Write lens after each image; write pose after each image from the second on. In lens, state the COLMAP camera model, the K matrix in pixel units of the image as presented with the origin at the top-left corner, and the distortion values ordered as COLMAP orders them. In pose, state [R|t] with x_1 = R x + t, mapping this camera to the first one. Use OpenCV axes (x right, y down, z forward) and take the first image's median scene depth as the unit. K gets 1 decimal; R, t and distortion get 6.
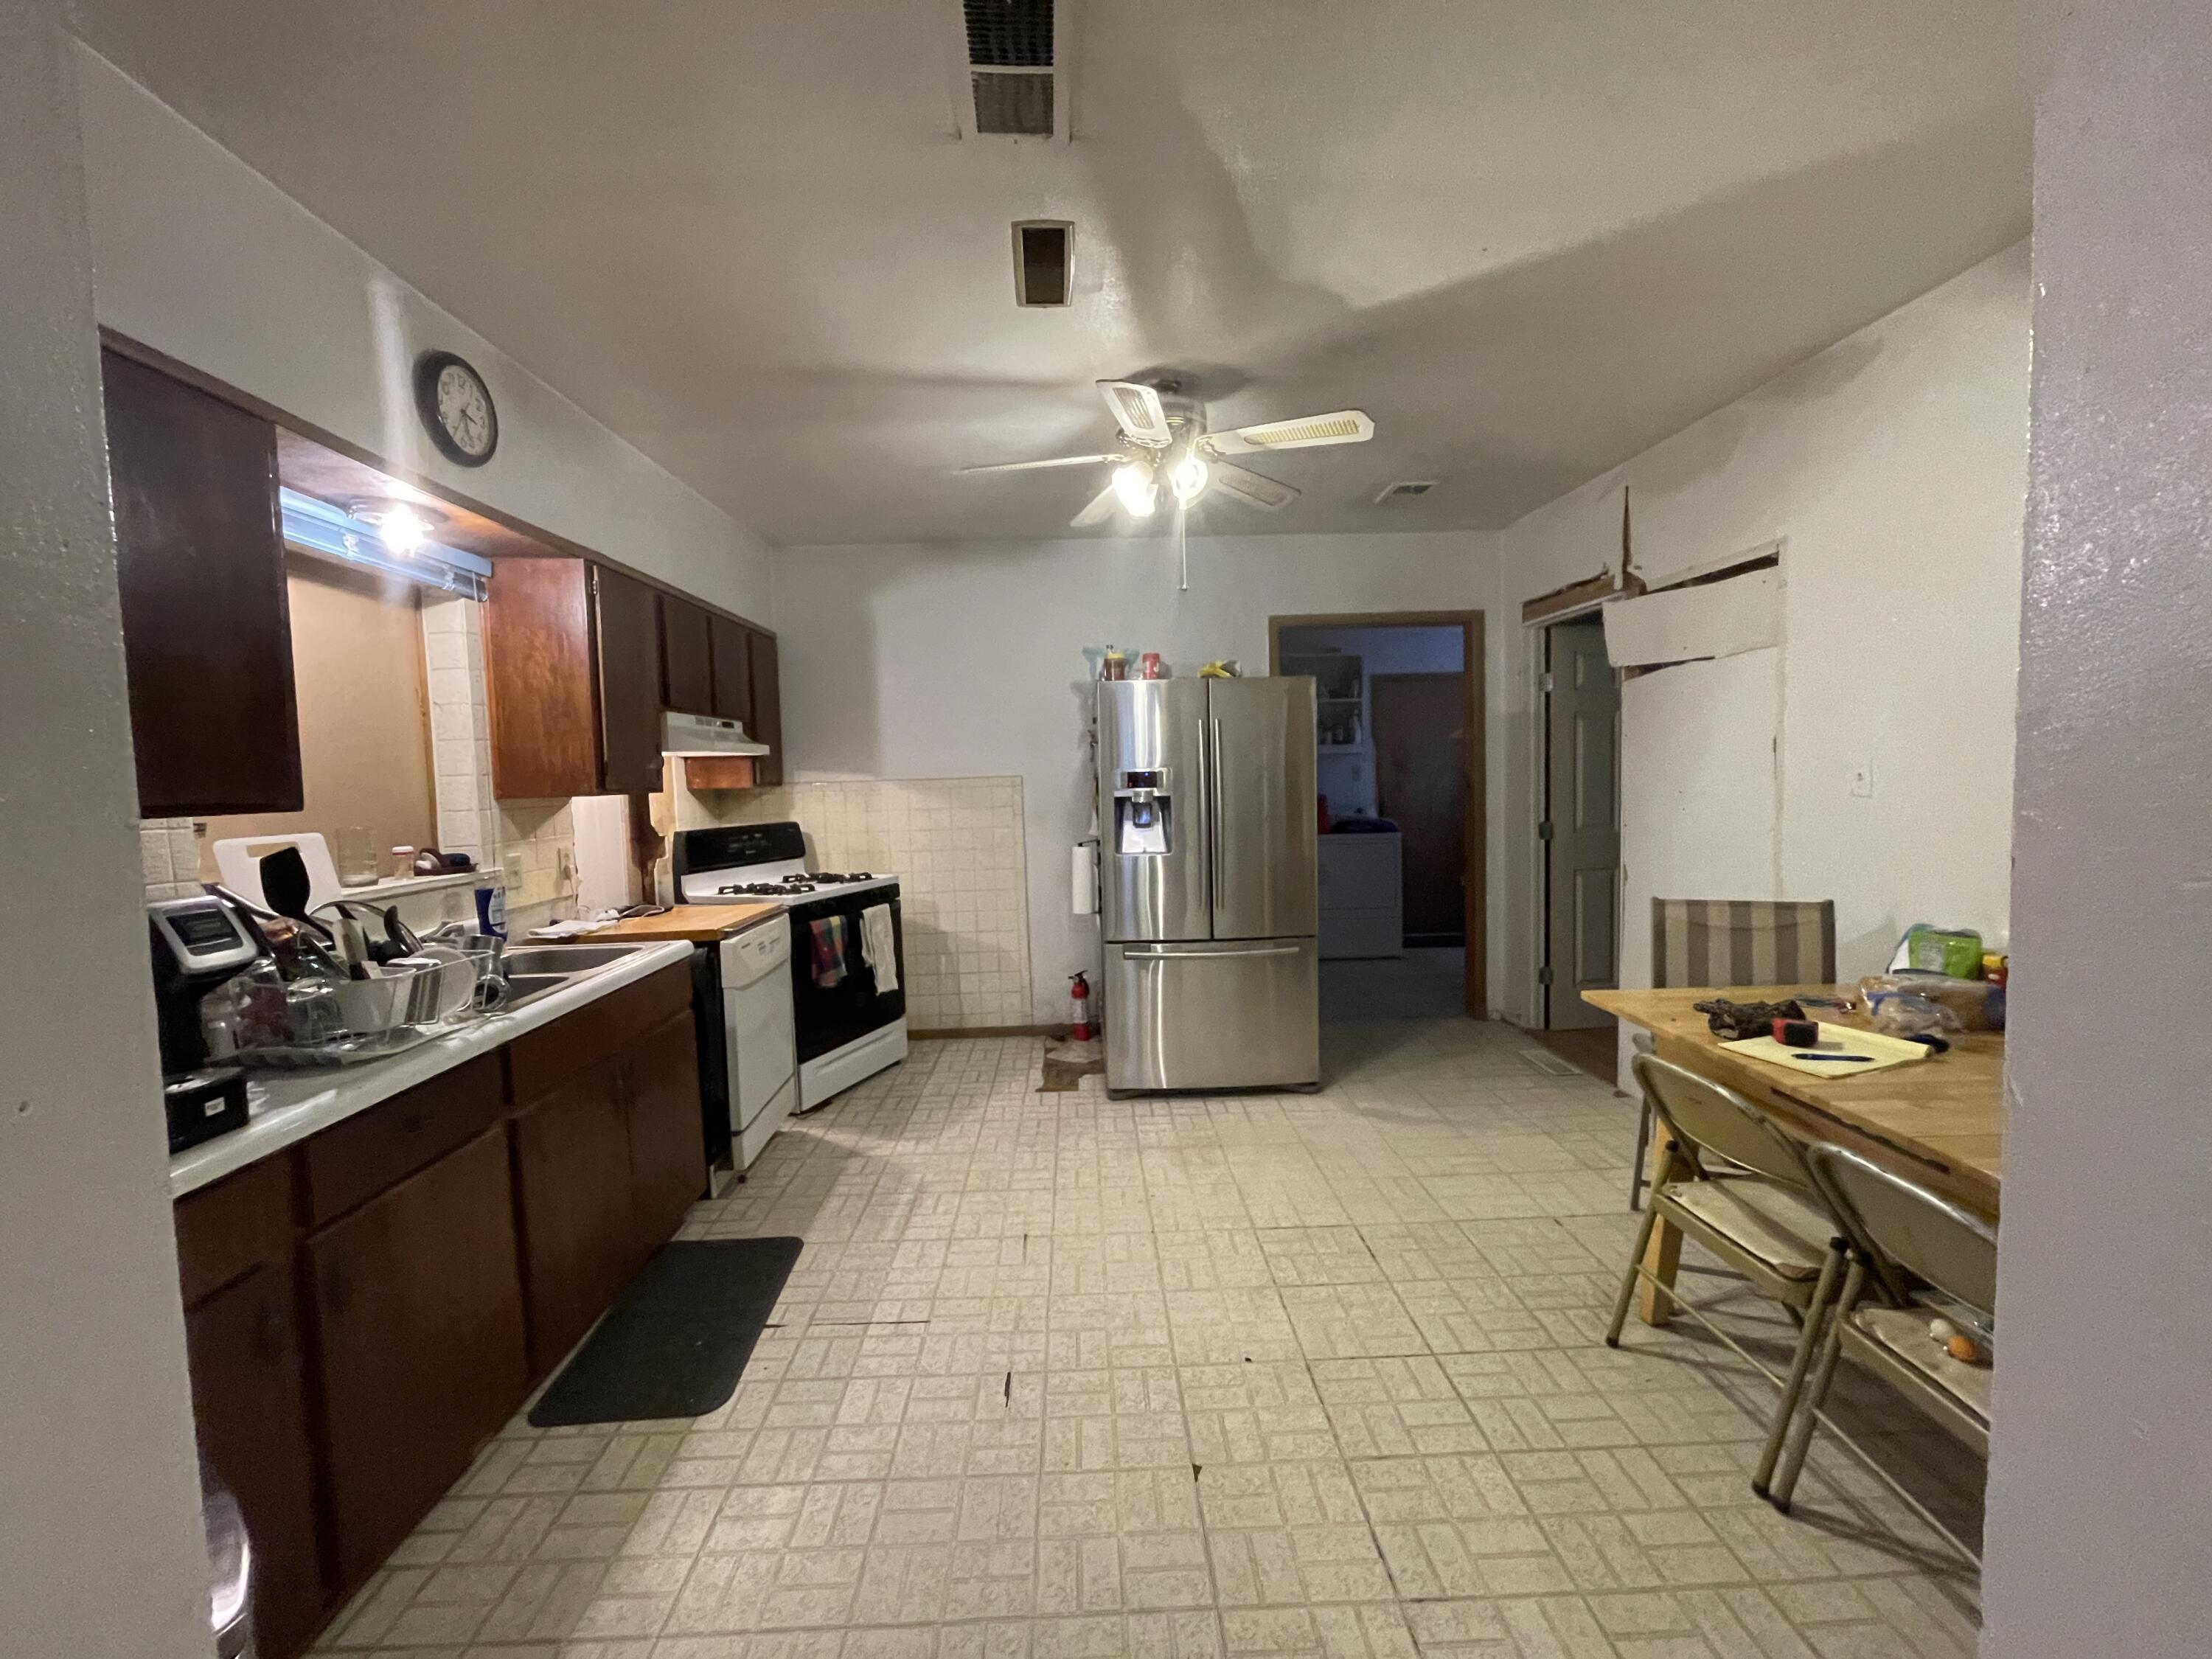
lens RADIAL K [[886.0, 0, 1100.5], [0, 886.0, 830.8], [0, 0, 1]] dist [-0.001560, -0.000972]
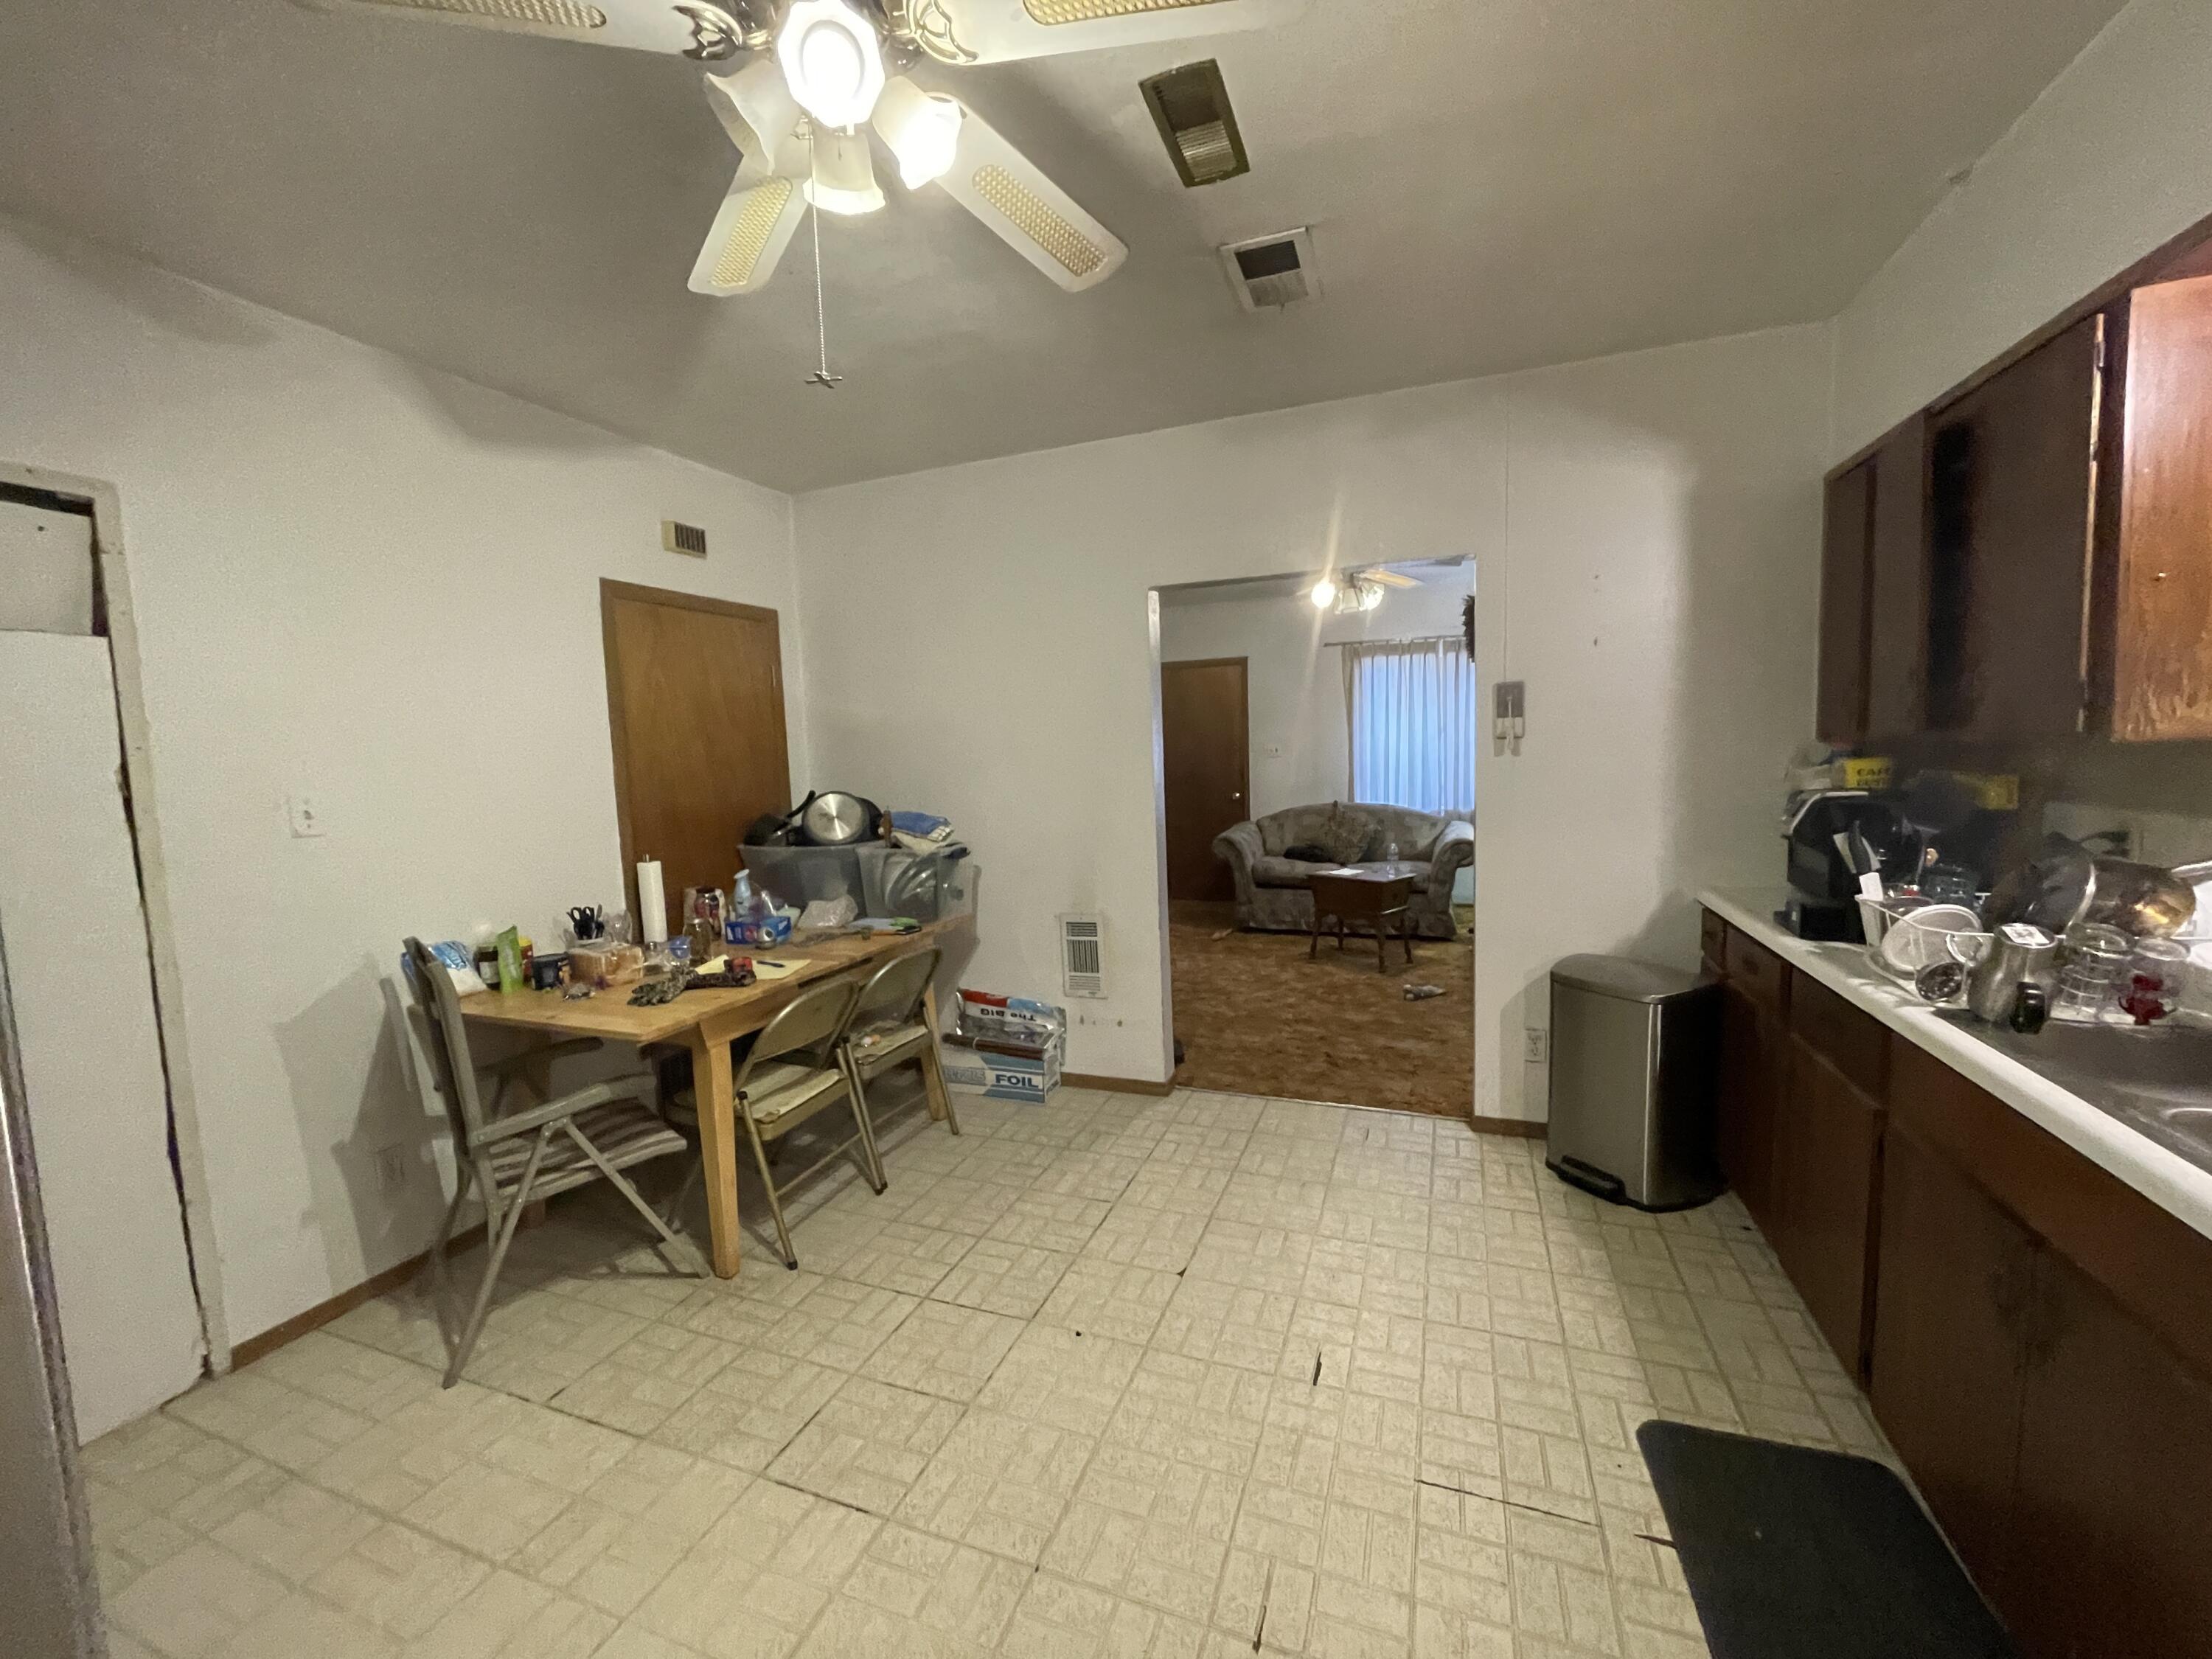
lens RADIAL K [[896.6, 0, 1102.0], [0, 896.6, 831.5], [0, 0, 1]] dist [-0.002238, -0.000106]
pose [[-0.919585, 0.027666, 0.391917, -0.203612], [0.088859, 0.986316, 0.138870, -0.086832], [-0.382712, 0.162528, -0.909459, 1.328320]]
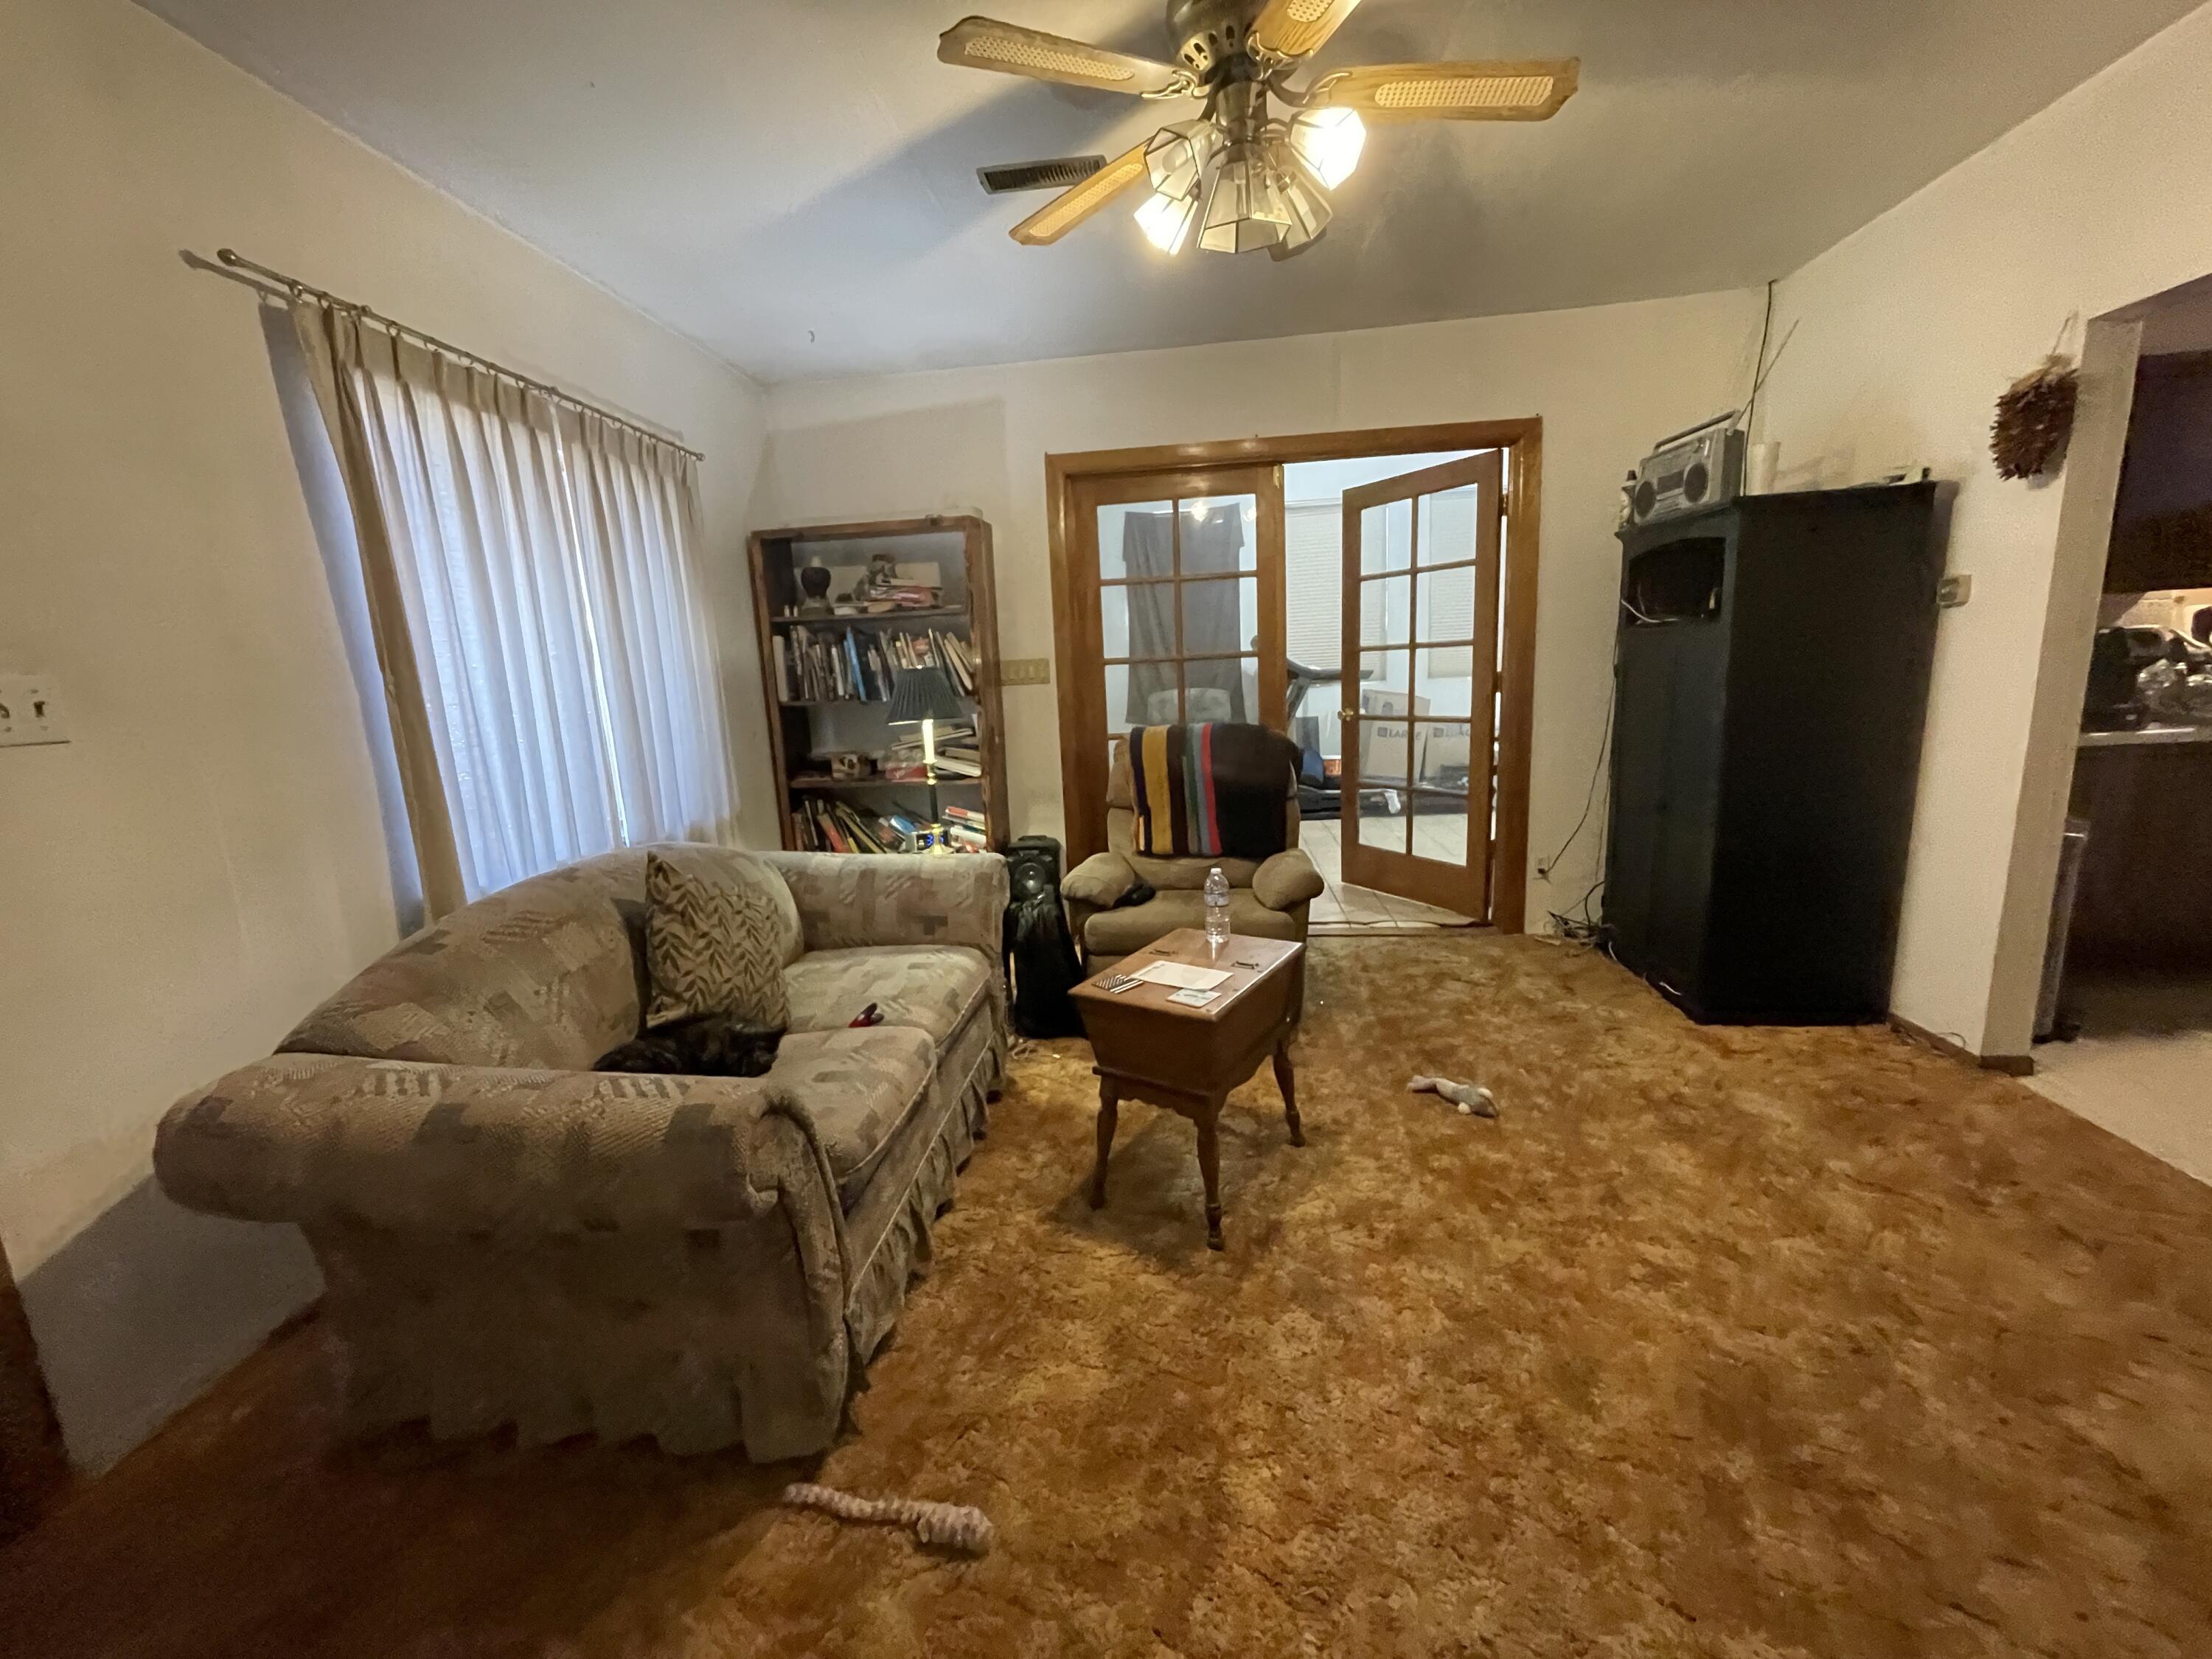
lens RADIAL K [[896.3, 0, 1094.9], [0, 896.3, 830.2], [0, 0, 1]] dist [-0.013213, 0.006731]
pose [[-0.149359, 0.221388, -0.963680, 0.754369], [-0.004474, 0.974451, 0.224555, 0.037015], [0.988773, 0.037851, -0.144553, -0.585296]]
